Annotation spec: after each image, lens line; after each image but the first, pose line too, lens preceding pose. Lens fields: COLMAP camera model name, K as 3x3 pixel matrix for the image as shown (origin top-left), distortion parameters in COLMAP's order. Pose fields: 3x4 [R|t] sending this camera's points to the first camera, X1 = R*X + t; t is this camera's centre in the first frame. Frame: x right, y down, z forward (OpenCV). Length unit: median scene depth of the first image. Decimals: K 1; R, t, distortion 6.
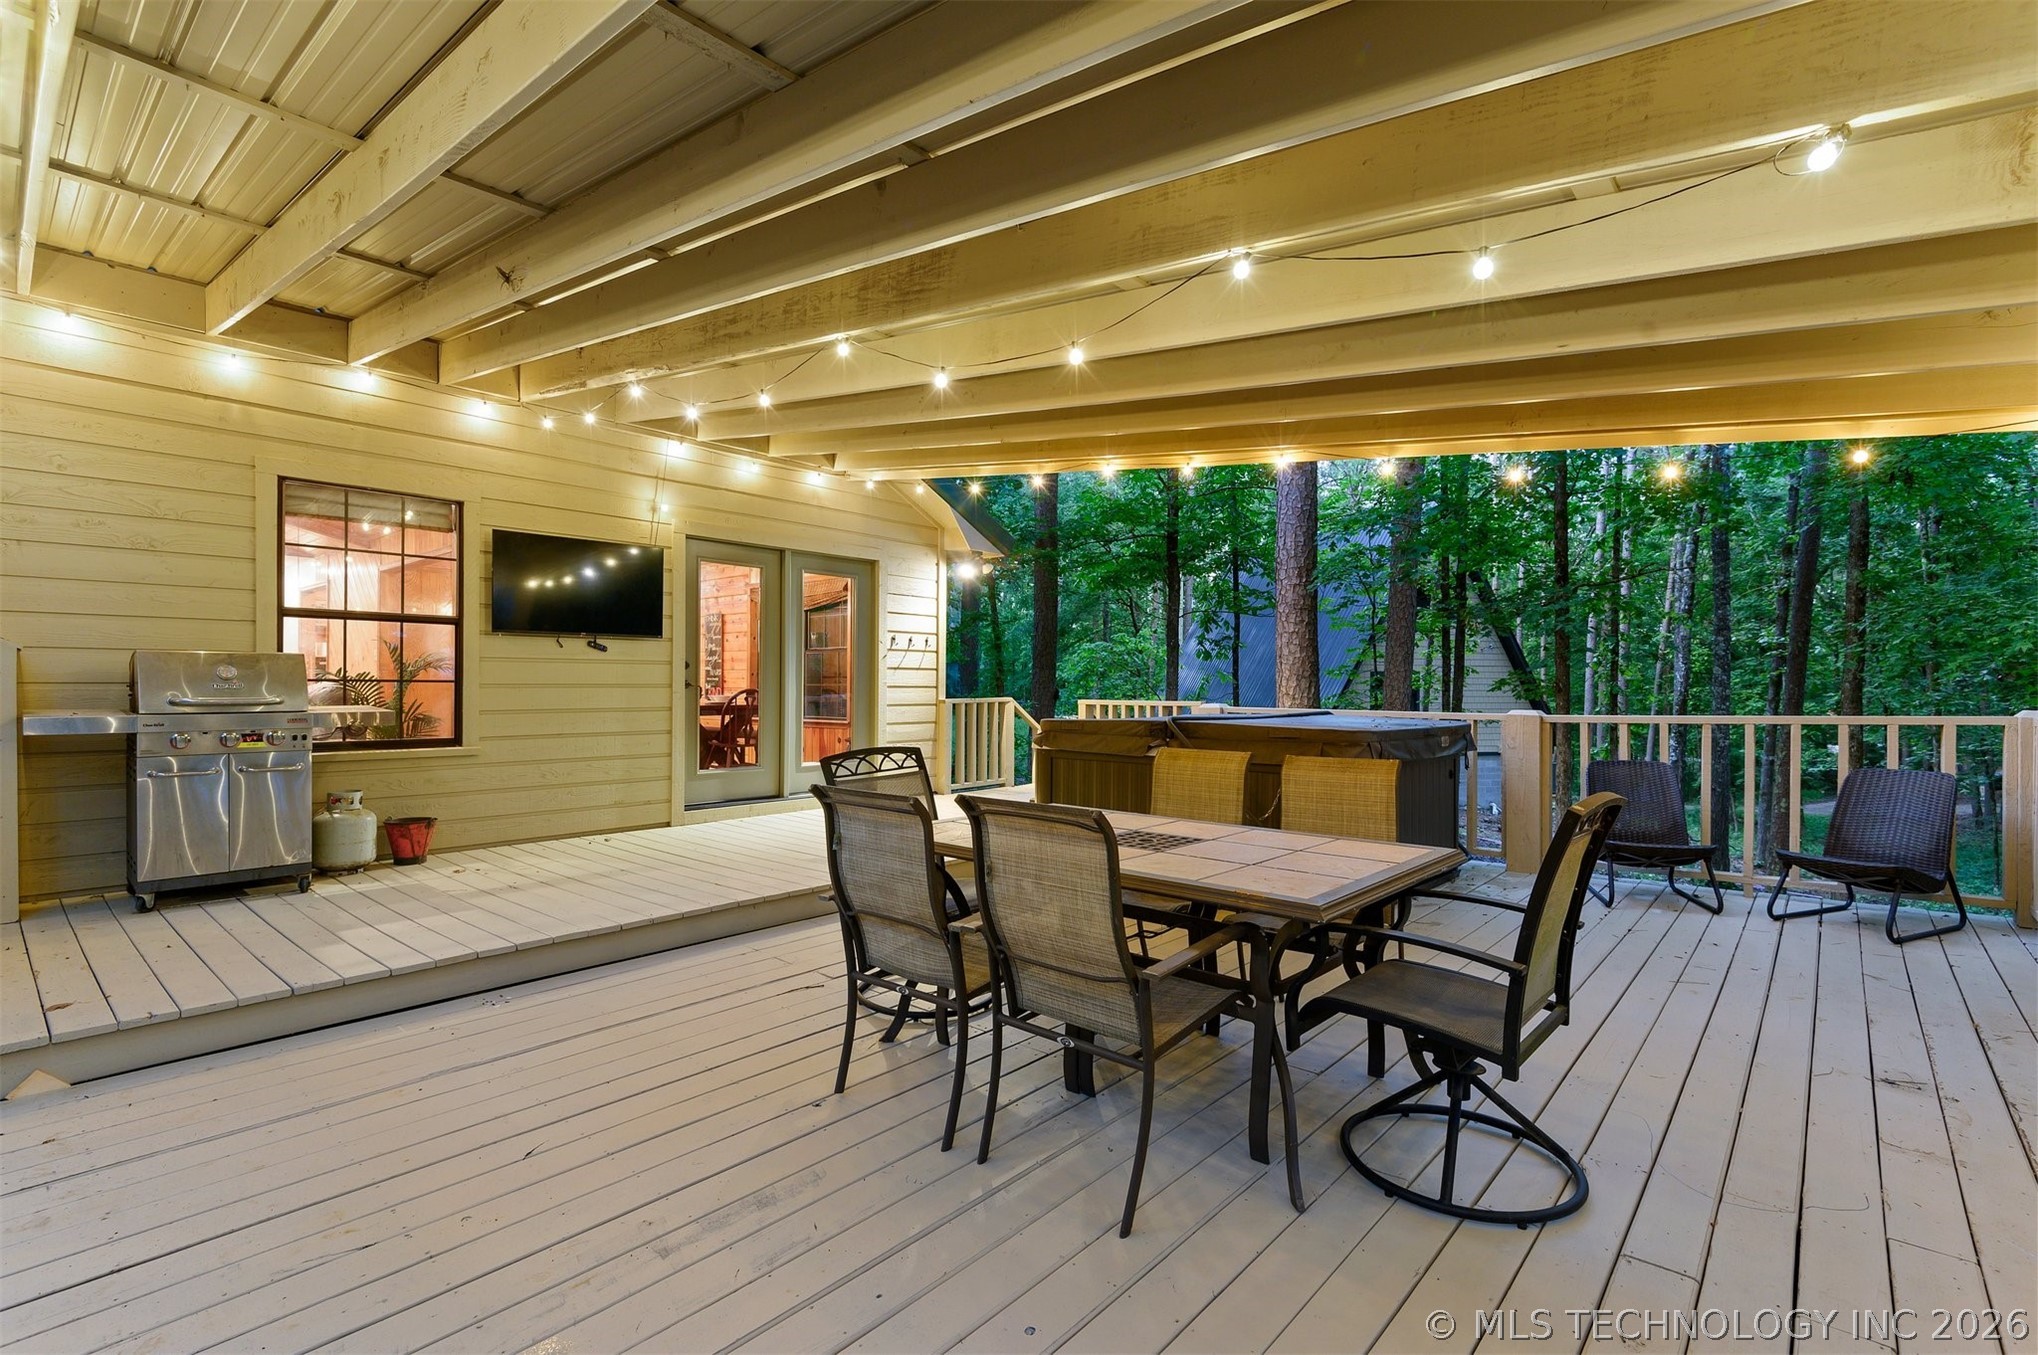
lens RADIAL K [[925.5, 0, 1015.2], [0, 925.5, 680.6], [0, 0, 1]] dist [0.007742, -0.005093]
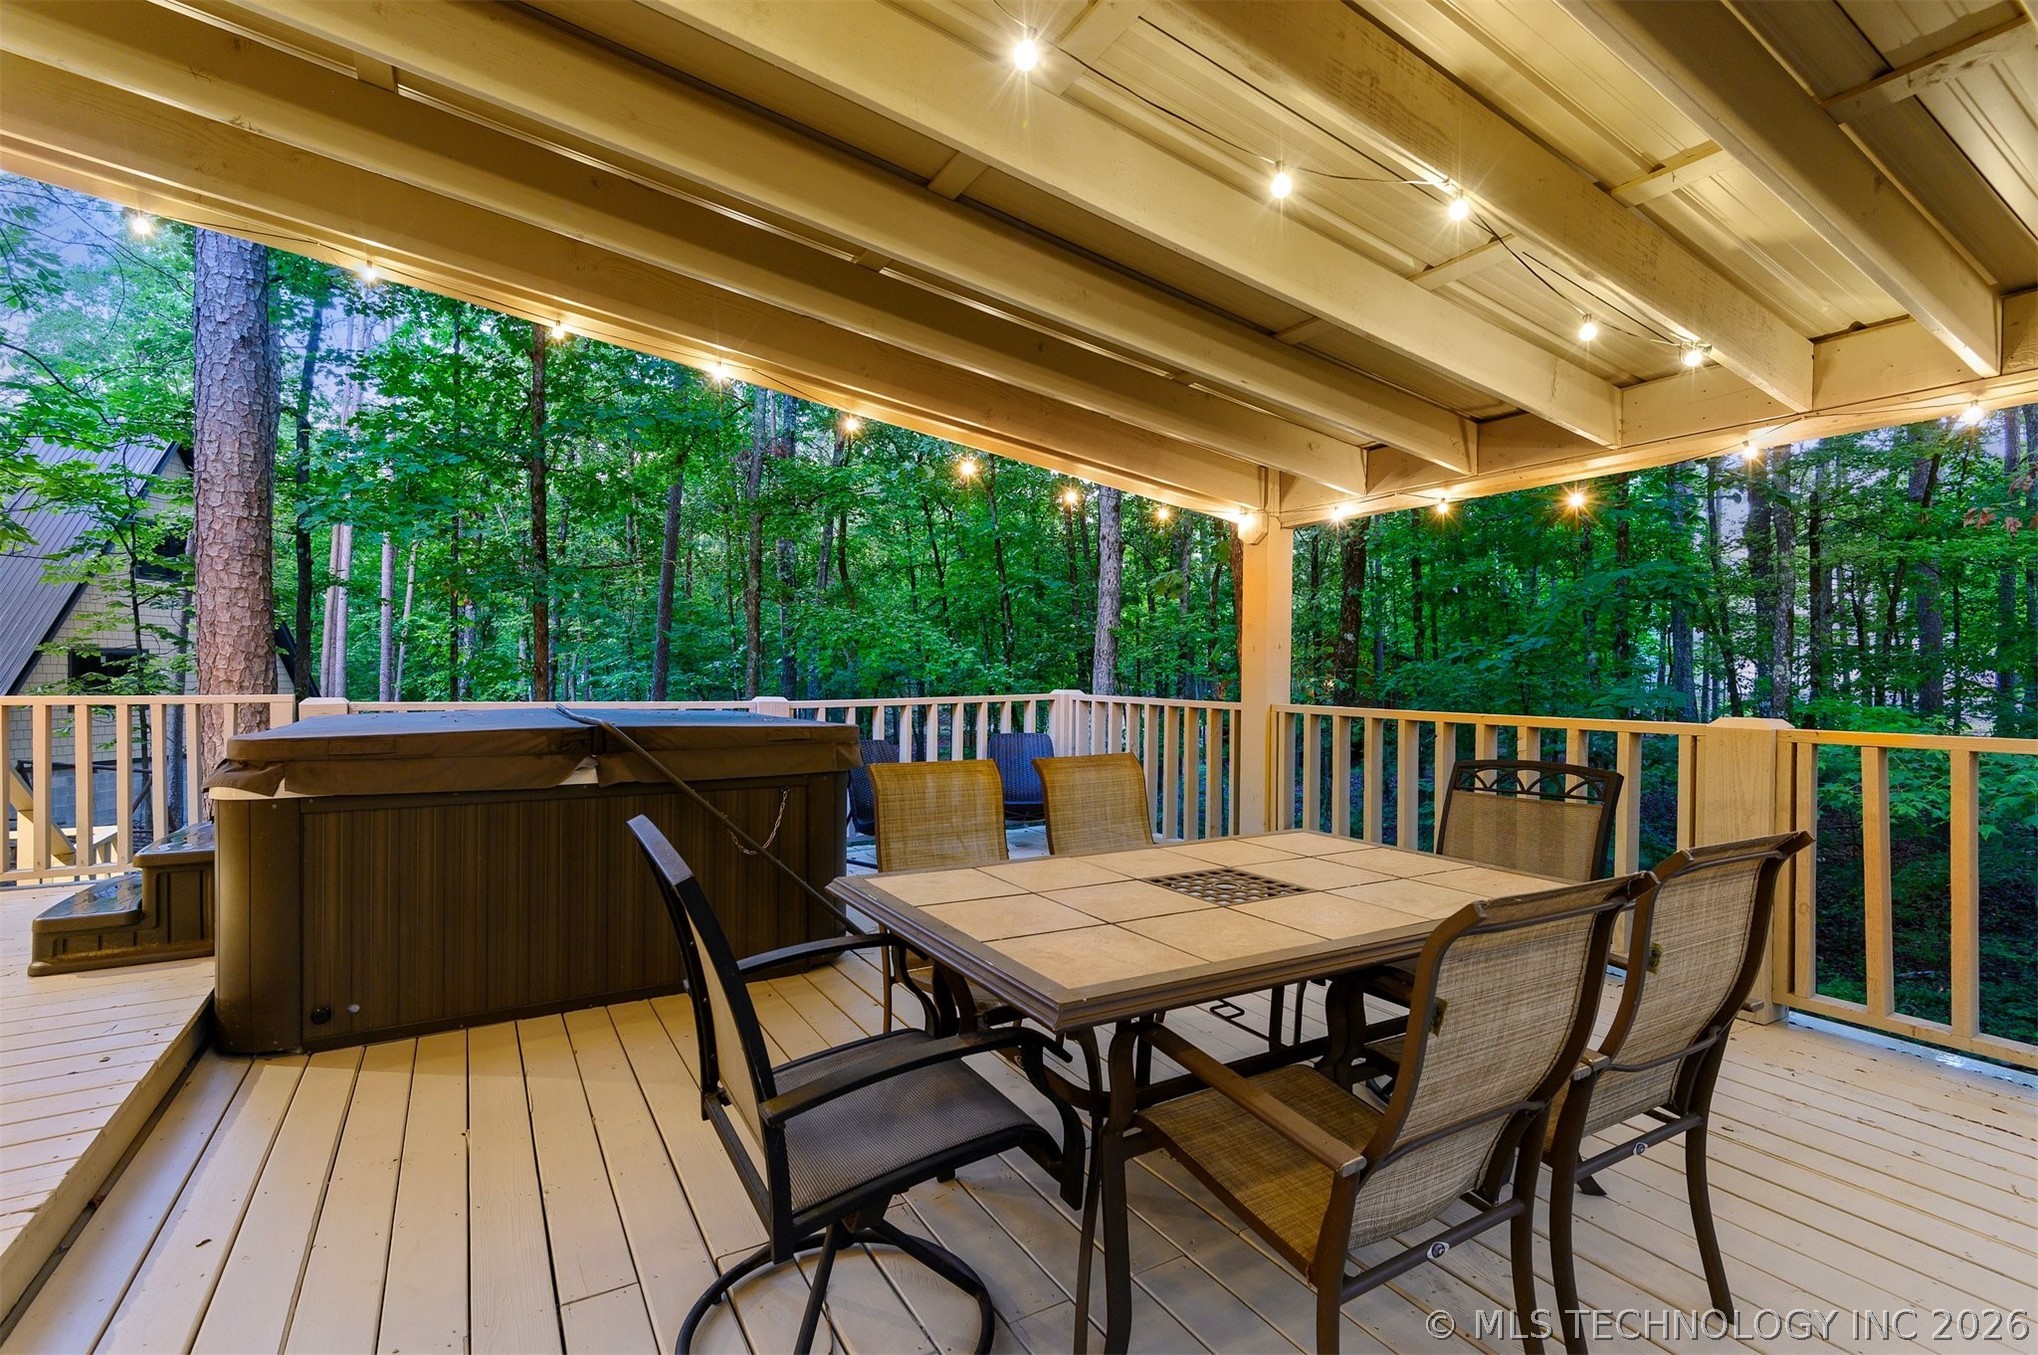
lens RADIAL K [[917.7, 0, 1014.9], [0, 917.7, 683.6], [0, 0, 1]] dist [0.029260, -0.019667]
pose [[0.306125, -0.009625, 0.951943, -0.315199], [-0.011492, 0.999839, 0.013805, 0.001878], [-0.951922, -0.015166, 0.305965, 0.482223]]
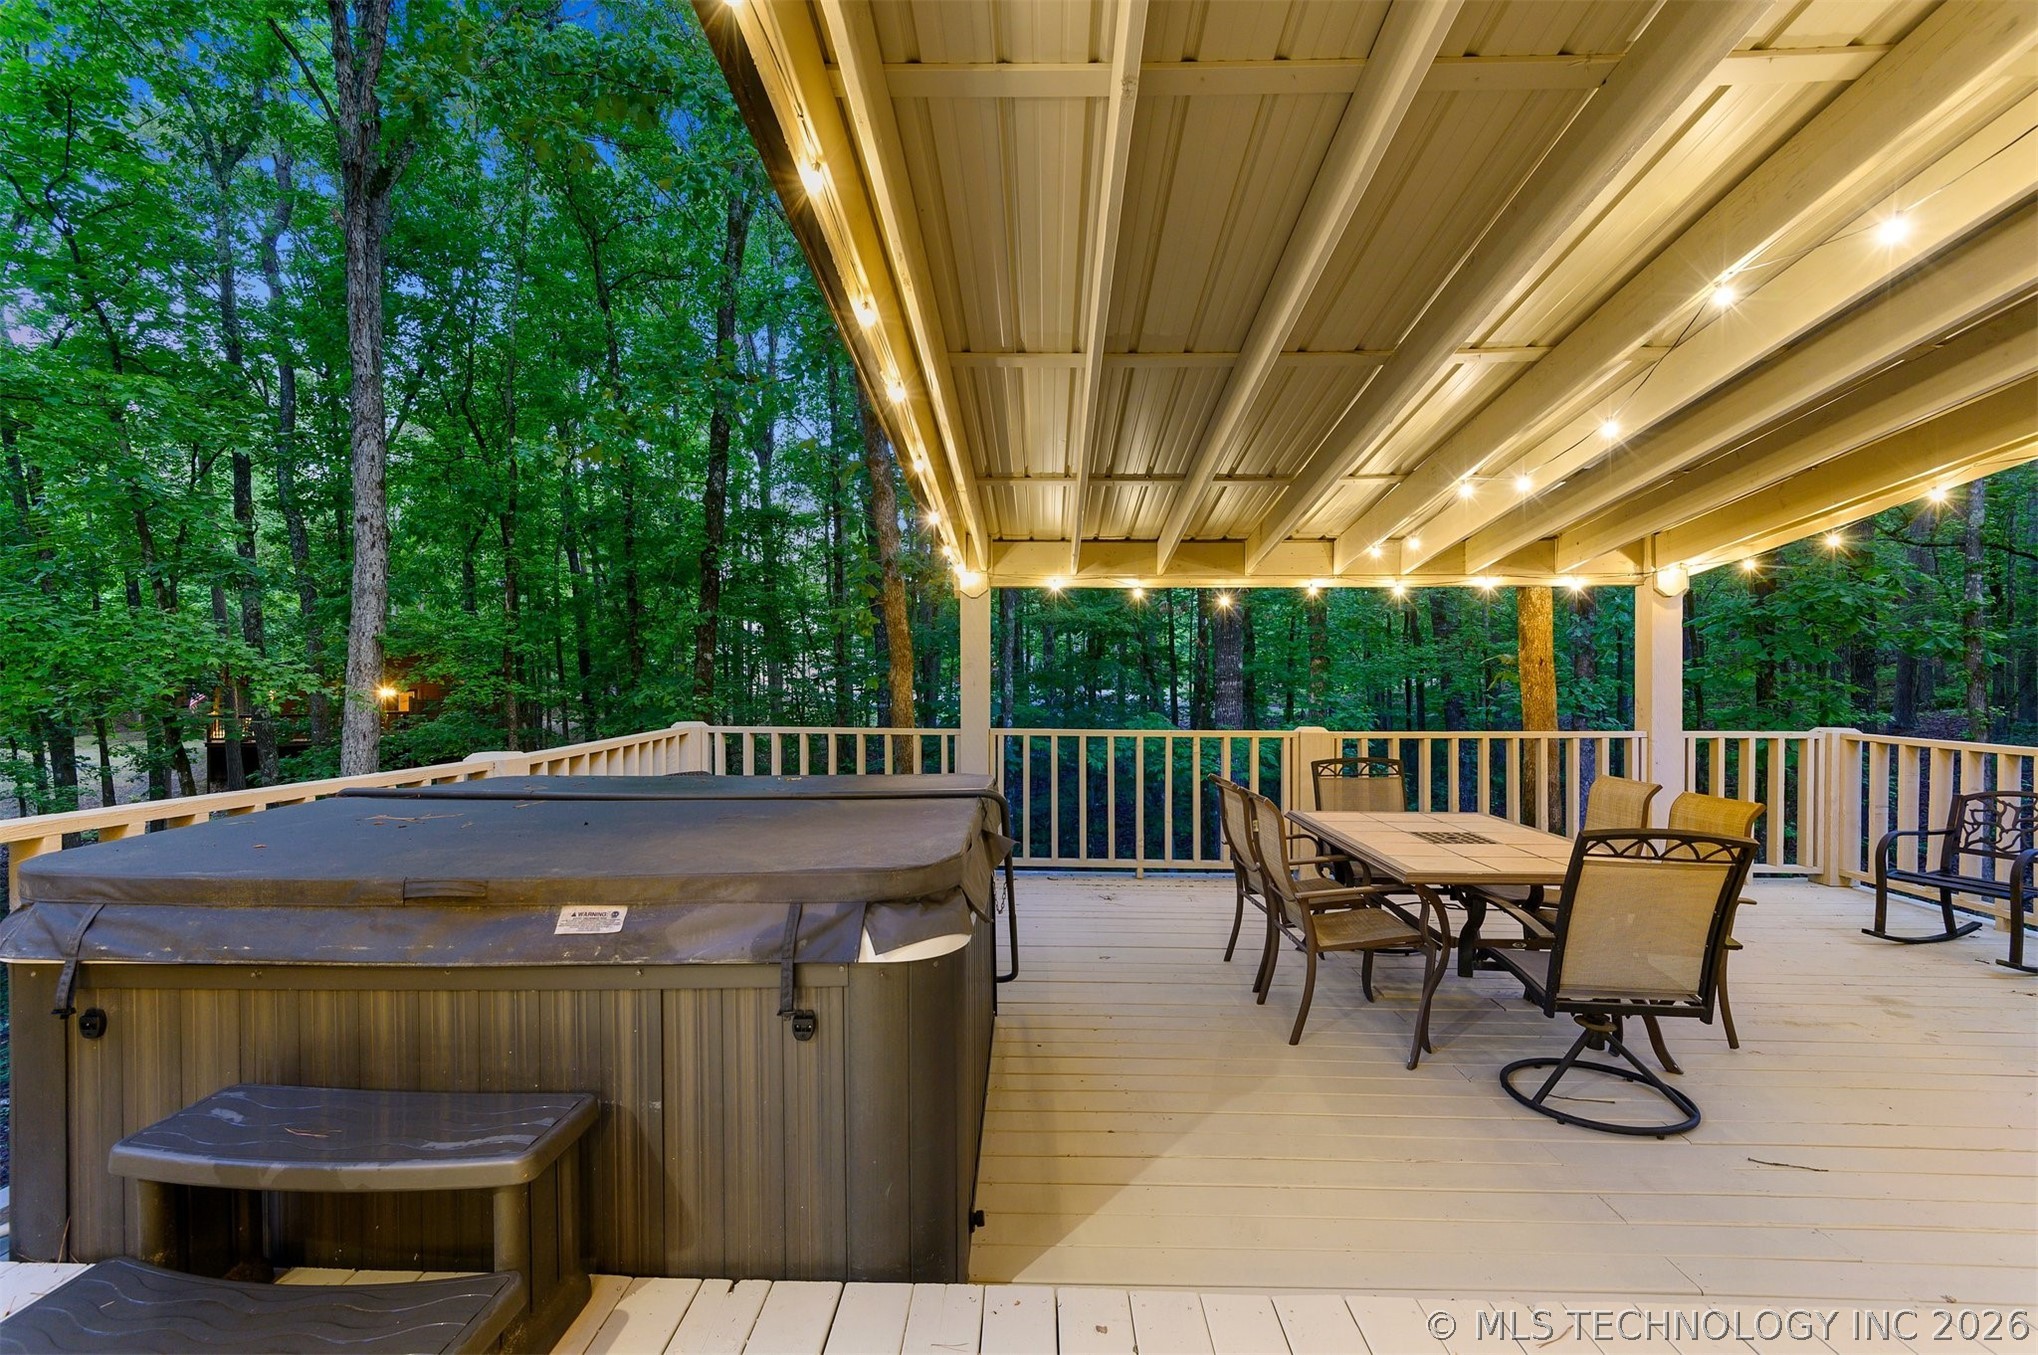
lens RADIAL K [[925.5, 0, 1015.2], [0, 925.5, 680.6], [0, 0, 1]] dist [0.007742, -0.005093]
pose [[-0.643430, -0.001439, 0.765503, -0.251783], [-0.007175, 0.999966, -0.004151, -0.023684], [-0.765471, -0.008163, -0.643419, 1.220359]]
